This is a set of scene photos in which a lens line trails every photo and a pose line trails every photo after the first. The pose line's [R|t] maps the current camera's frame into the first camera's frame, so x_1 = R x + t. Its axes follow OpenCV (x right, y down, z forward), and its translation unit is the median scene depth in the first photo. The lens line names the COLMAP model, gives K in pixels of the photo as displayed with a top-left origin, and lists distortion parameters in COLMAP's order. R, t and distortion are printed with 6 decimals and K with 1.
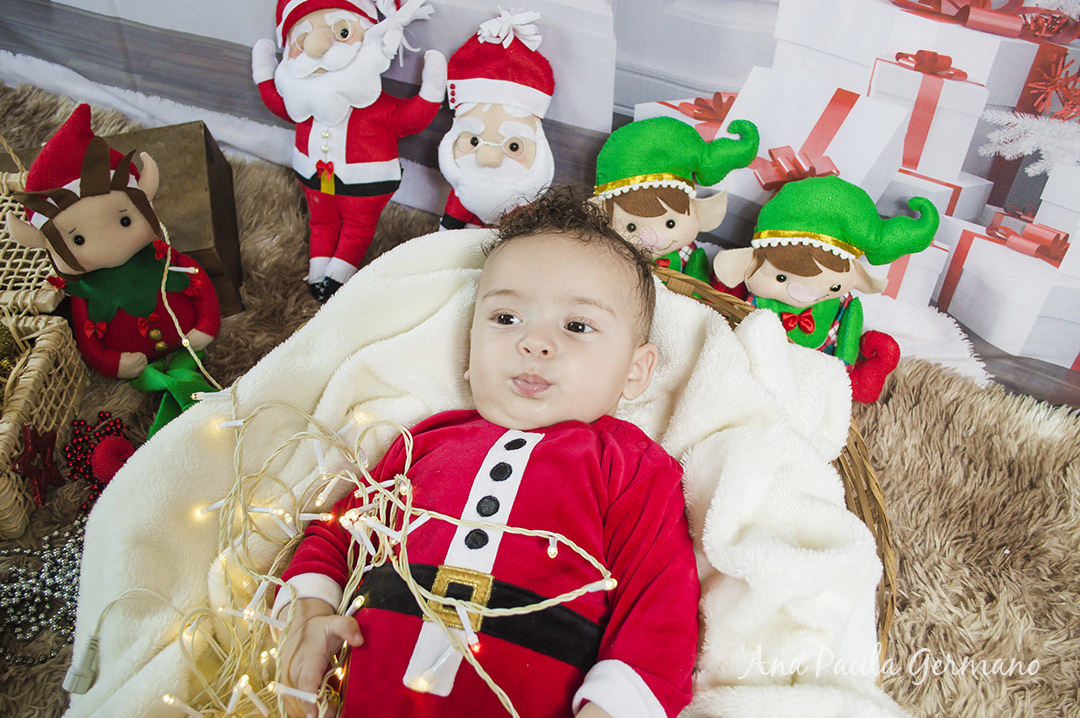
lens RADIAL K [[999.0, 0, 543.4], [0, 999.0, 352.4], [0, 0, 1]] dist [-0.072690, 0.000000]
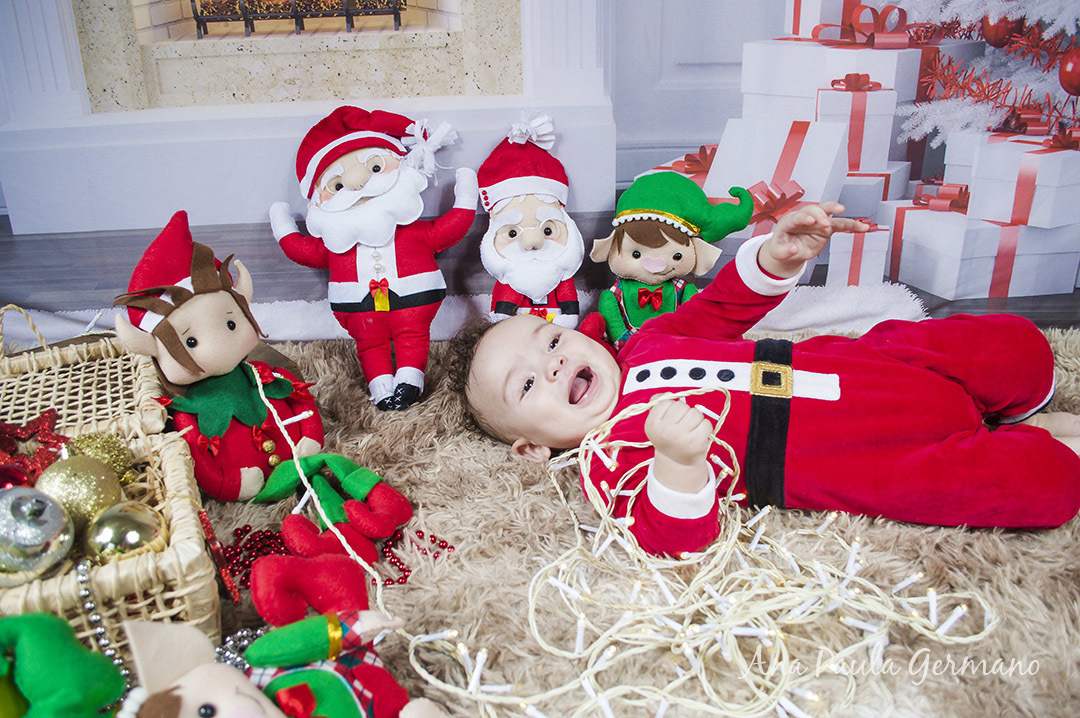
lens RADIAL K [[846.5, 0, 549.2], [0, 846.5, 362.5], [0, 0, 1]] dist [-0.074405, -0.002887]
pose [[0.901132, -0.191010, 0.389200, -0.475265], [0.325017, 0.891749, -0.314878, 0.261925], [-0.286924, 0.410243, 0.865665, 0.219206]]
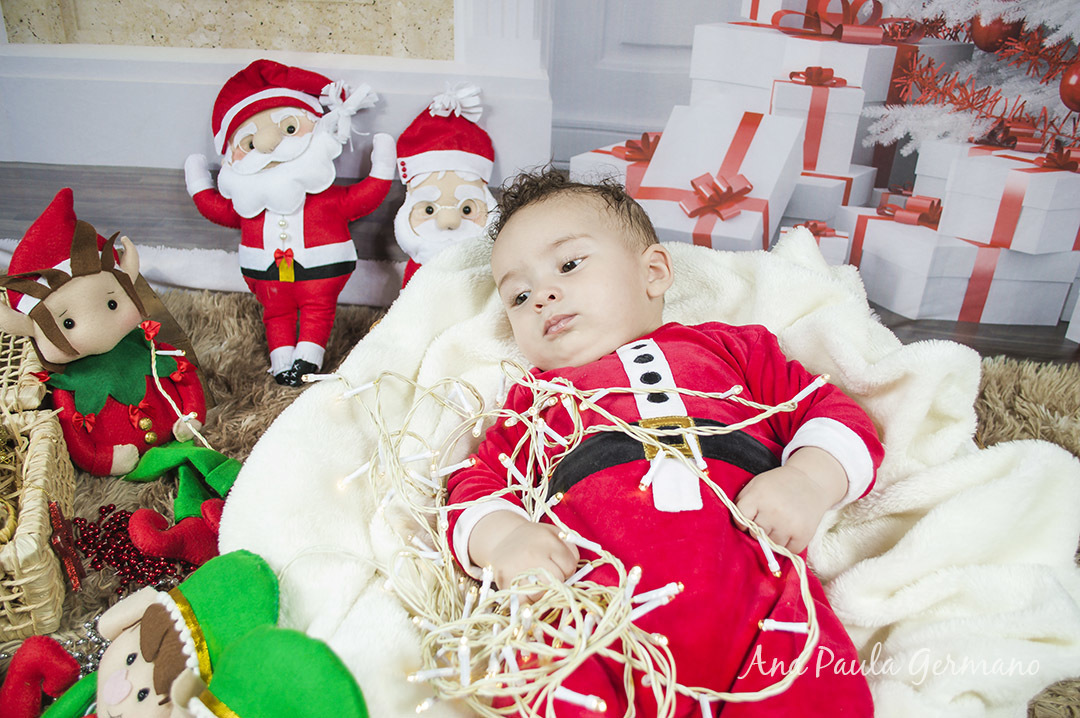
lens RADIAL K [[999.0, 0, 545.4], [0, 999.0, 364.8], [0, 0, 1]] dist [-0.072690, 0.000000]
pose [[0.945362, -0.142249, 0.293353, -0.316976], [0.209018, 0.954987, -0.210502, 0.222239], [-0.250205, 0.260317, 0.932541, -0.004488]]
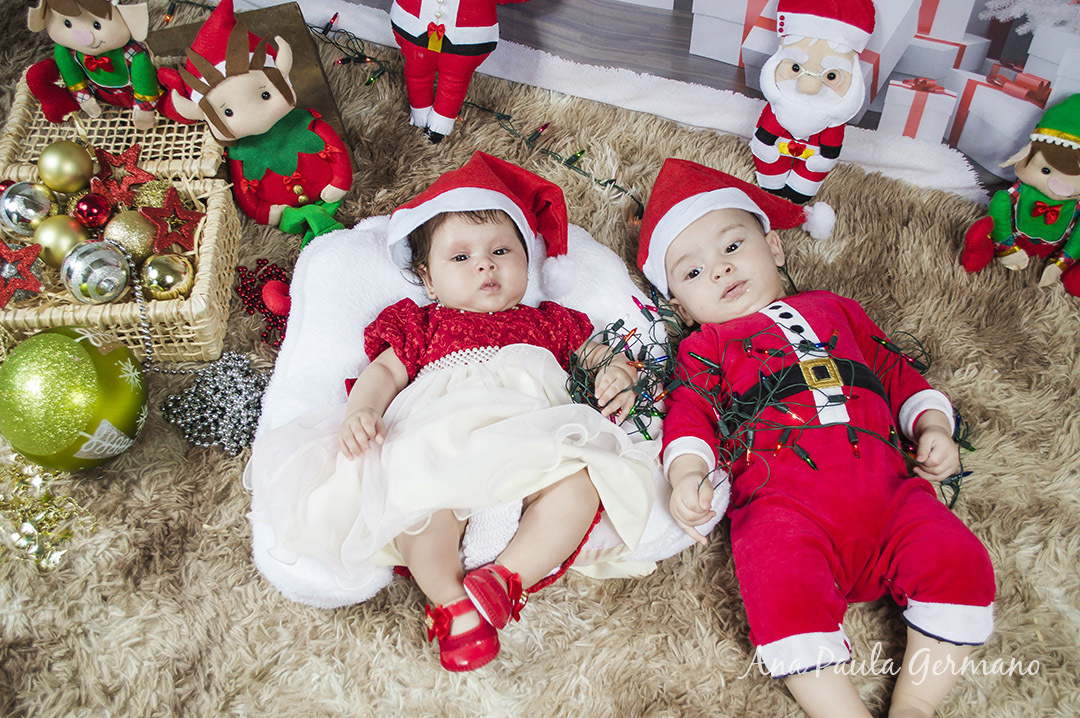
lens RADIAL K [[1176.5, 0, 535.5], [0, 1176.5, 369.2], [0, 0, 1]] dist [-0.070053, 0.000000]
pose [[0.998777, -0.043942, 0.022673, -0.157401], [0.041078, 0.992609, 0.114191, 0.045936], [-0.027523, -0.113120, 0.993200, -0.451200]]
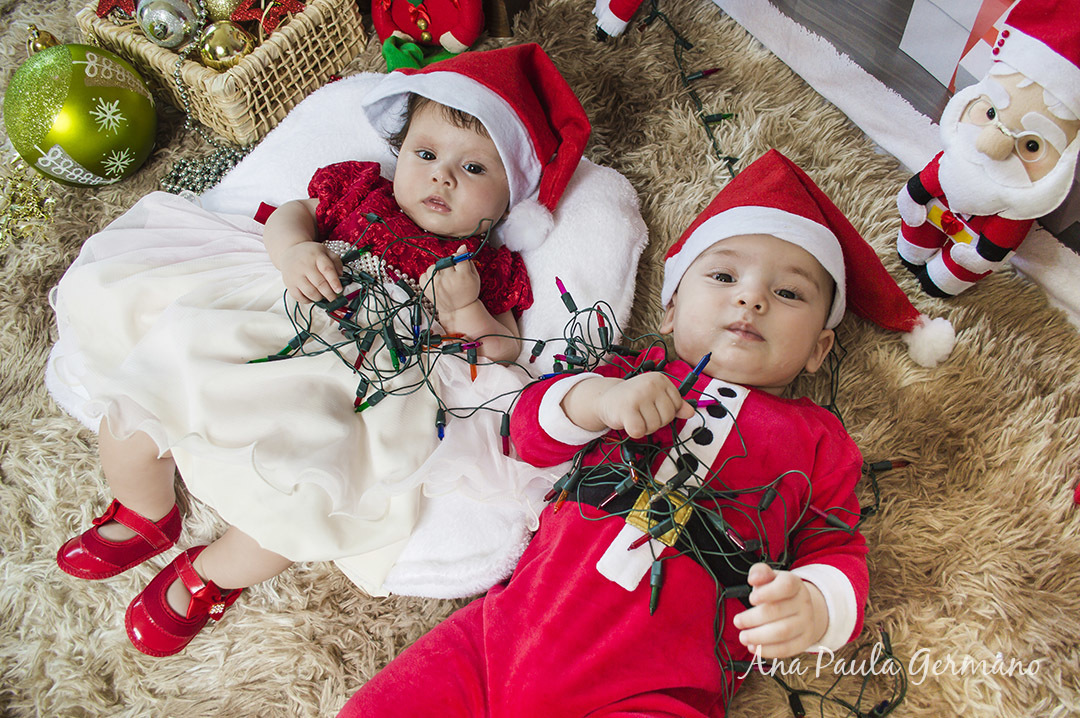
lens RADIAL K [[846.5, 0, 543.2], [0, 846.5, 360.0], [0, 0, 1]] dist [-0.074405, -0.002887]
pose [[0.808656, 0.470222, -0.353507, 0.244231], [-0.364768, 0.872237, 0.325803, -0.051473], [0.461541, -0.134514, 0.876861, 0.202194]]
